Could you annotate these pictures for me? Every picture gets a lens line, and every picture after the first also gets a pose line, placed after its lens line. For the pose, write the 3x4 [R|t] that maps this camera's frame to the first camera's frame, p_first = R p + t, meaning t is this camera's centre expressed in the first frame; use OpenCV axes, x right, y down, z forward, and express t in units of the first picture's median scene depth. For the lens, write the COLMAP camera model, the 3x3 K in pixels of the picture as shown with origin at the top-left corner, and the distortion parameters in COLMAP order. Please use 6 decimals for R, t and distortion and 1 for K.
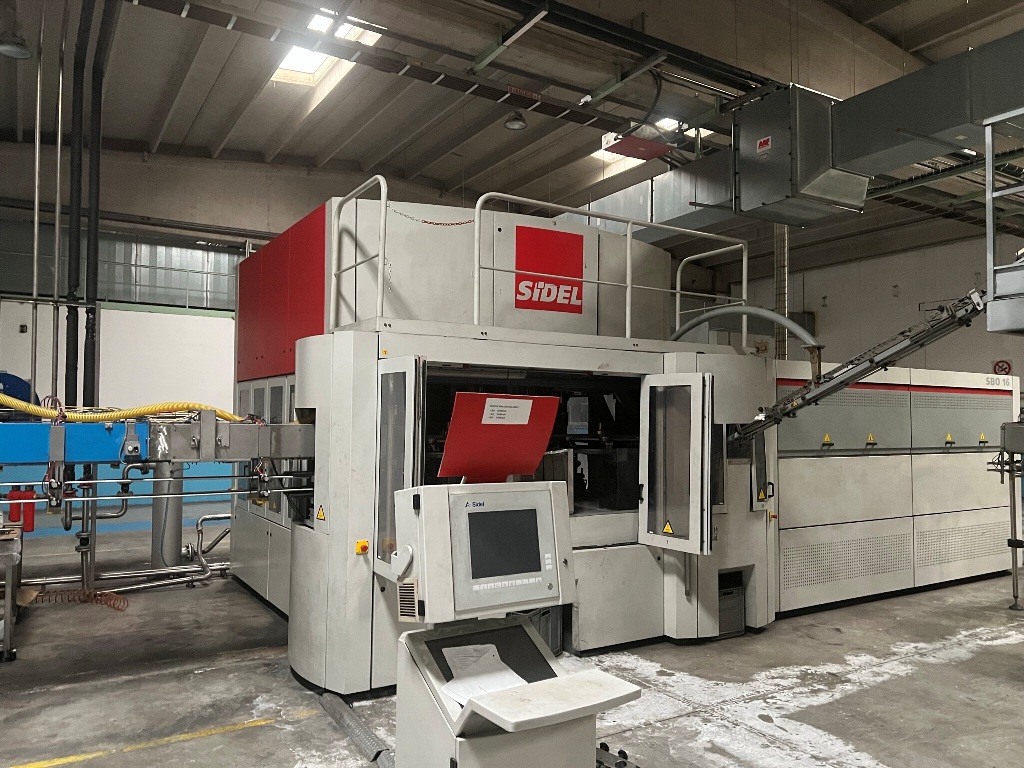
lens RADIAL K [[771.3, 0, 515.5], [0, 771.3, 396.9], [0, 0, 1]] dist [0.051923, -0.032226]
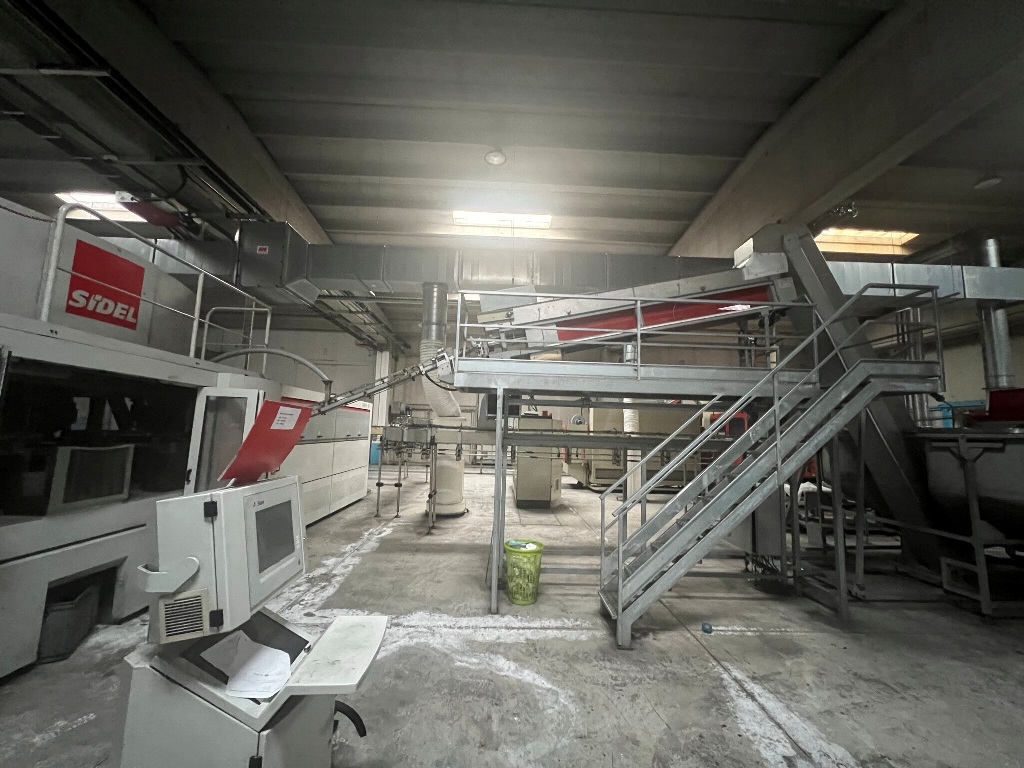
lens RADIAL K [[406.8, 0, 516.7], [0, 406.8, 386.5], [0, 0, 1]] dist [-0.003656, 0.000638]
pose [[0.496422, 0.103811, 0.861852, -0.163096], [-0.056035, 0.994585, -0.087523, 0.002384], [-0.866271, -0.004845, 0.499551, 0.169261]]
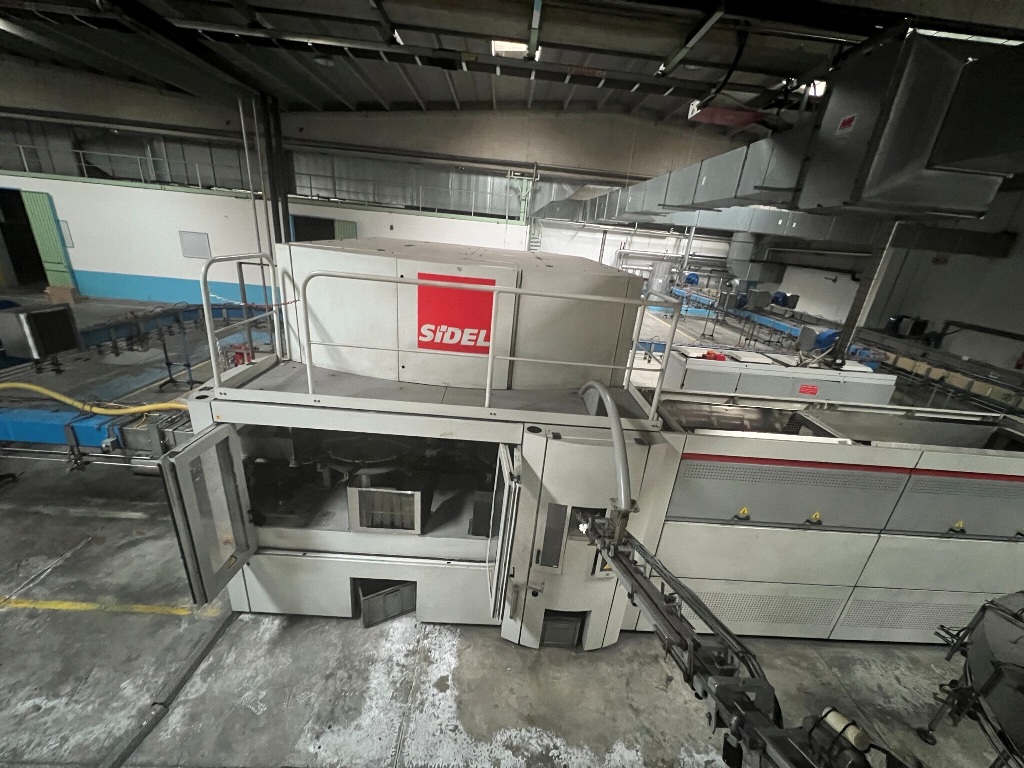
lens RADIAL K [[406.0, 0, 512.0], [0, 406.0, 386.5], [0, 0, 1]] dist [-0.000972, 0.000185]
pose [[0.852633, 0.252119, -0.457661, 0.398496], [-0.068514, 0.922271, 0.380423, -0.294995], [0.517999, -0.293005, 0.803632, 0.572263]]
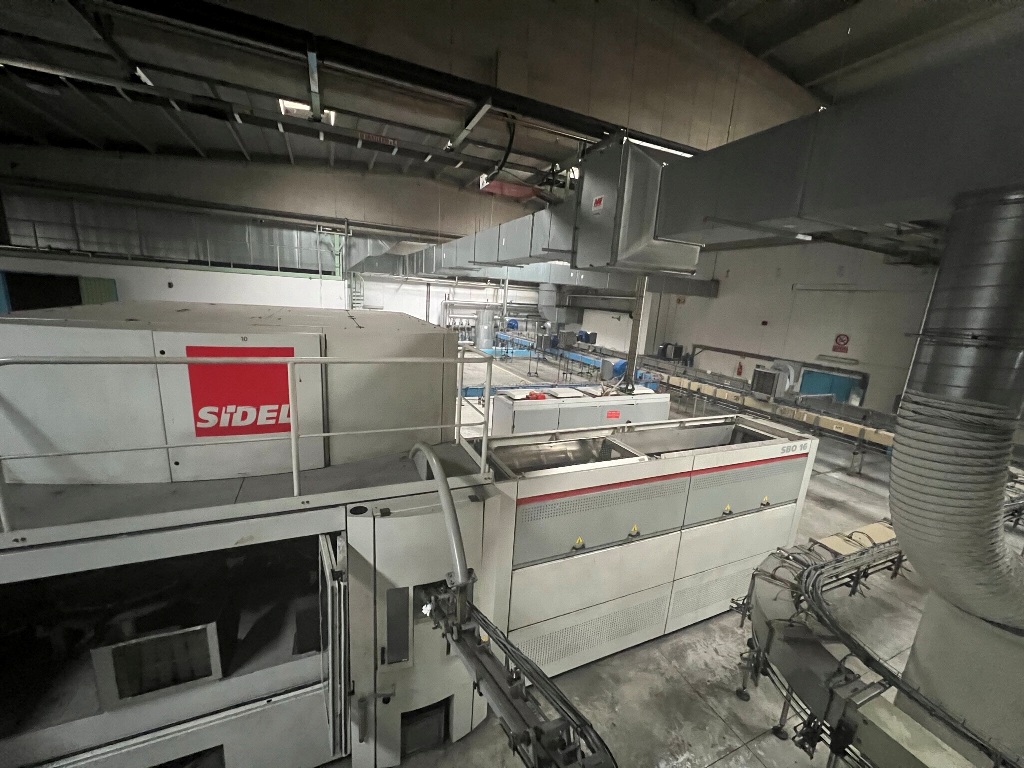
lens RADIAL K [[406.0, 0, 511.6], [0, 406.0, 386.8], [0, 0, 1]] dist [-0.000972, 0.000185]
pose [[0.987948, 0.090557, -0.125528, 0.415121], [-0.057075, 0.966978, 0.248388, -0.307962], [0.143876, -0.238230, 0.960493, 0.603860]]
